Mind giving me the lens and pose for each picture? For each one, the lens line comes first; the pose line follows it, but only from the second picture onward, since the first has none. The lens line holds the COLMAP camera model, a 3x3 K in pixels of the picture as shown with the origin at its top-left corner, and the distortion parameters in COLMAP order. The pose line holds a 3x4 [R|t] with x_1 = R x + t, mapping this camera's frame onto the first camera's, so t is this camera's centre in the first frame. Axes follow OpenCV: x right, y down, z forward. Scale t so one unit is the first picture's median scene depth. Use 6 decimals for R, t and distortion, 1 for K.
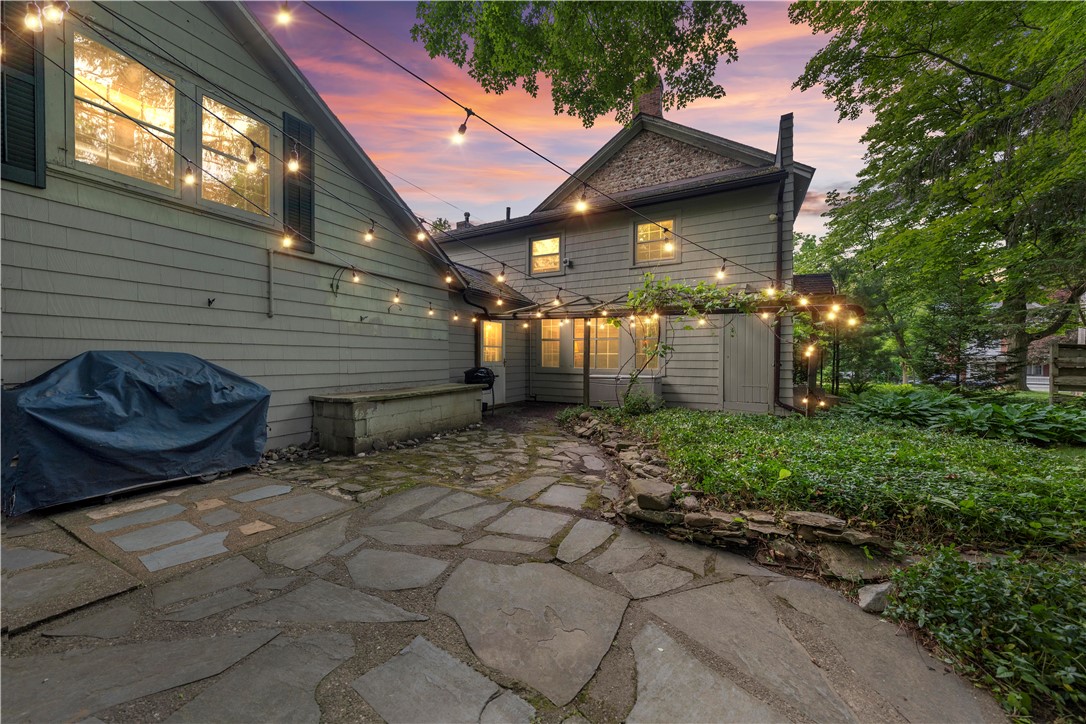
lens RADIAL K [[375.3, 0, 543.0], [0, 375.3, 362.0], [0, 0, 1]] dist [-0.005963, 0.002311]
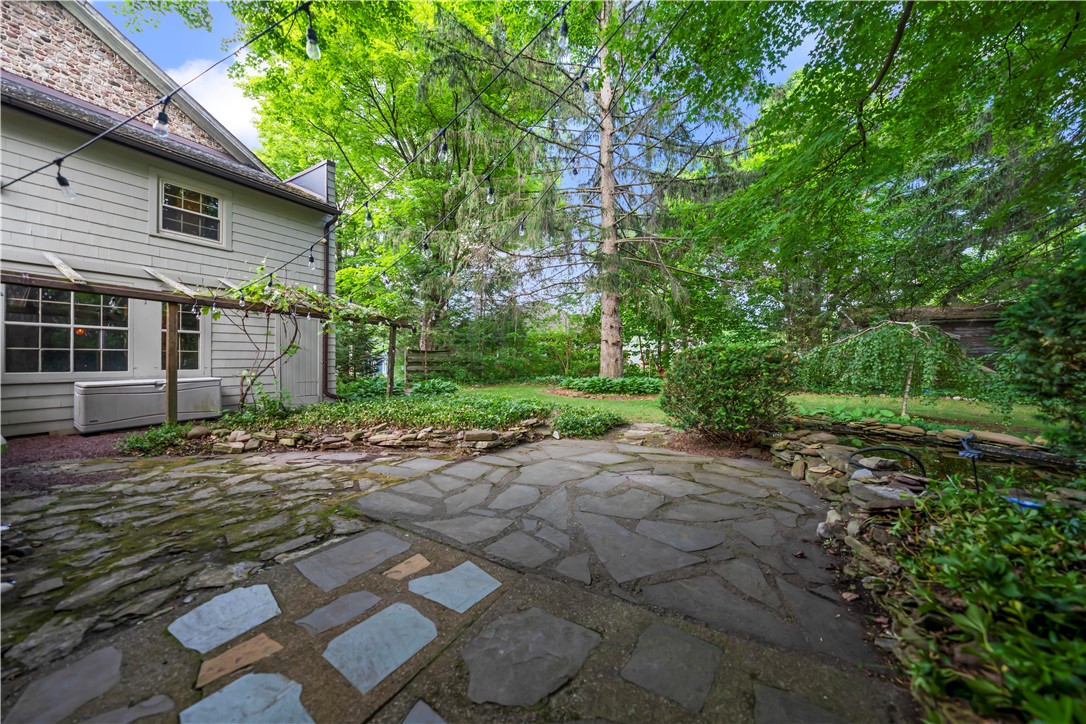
lens RADIAL K [[375.1, 0, 541.7], [0, 375.1, 350.7], [0, 0, 1]] dist [-0.000492, 0.000146]
pose [[0.065274, 0.014895, 0.997756, -0.930484], [0.006228, 0.999863, -0.015333, -0.011352], [-0.997848, 0.007215, 0.065173, 0.381548]]
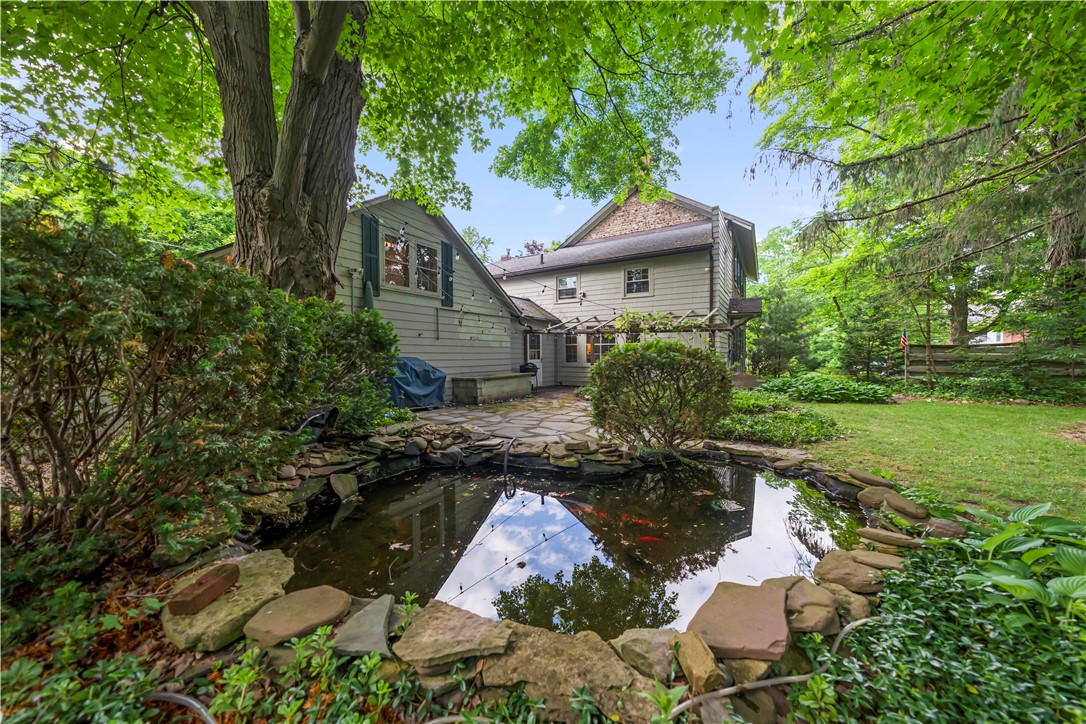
lens RADIAL K [[372.8, 0, 543.0], [0, 372.8, 362.0], [0, 0, 1]] dist [-0.001169, -0.000020]
pose [[0.998228, -0.008203, -0.058931, -0.011341], [0.008693, 0.999930, 0.008067, -0.006260], [0.058861, -0.008565, 0.998229, -1.157053]]
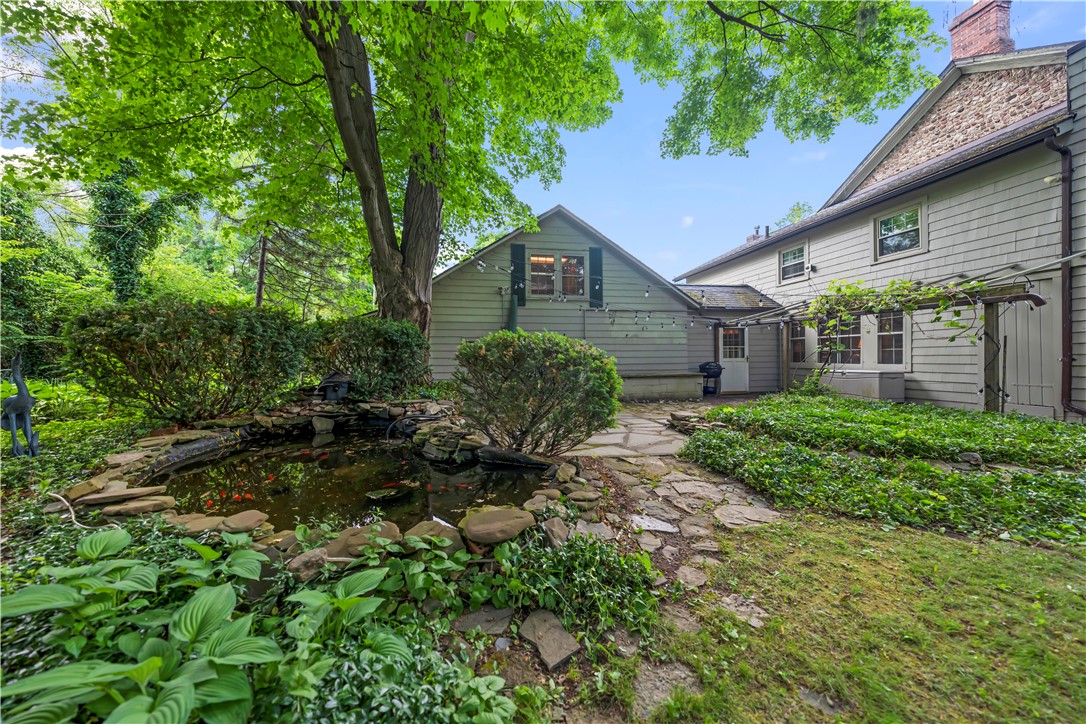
lens RADIAL K [[375.1, 0, 541.7], [0, 375.1, 350.7], [0, 0, 1]] dist [-0.000492, 0.000146]
pose [[0.609942, -0.022496, -0.792126, 1.006478], [0.000295, 0.999603, -0.028160, 0.020128], [0.792446, 0.016943, 0.609707, -0.660144]]
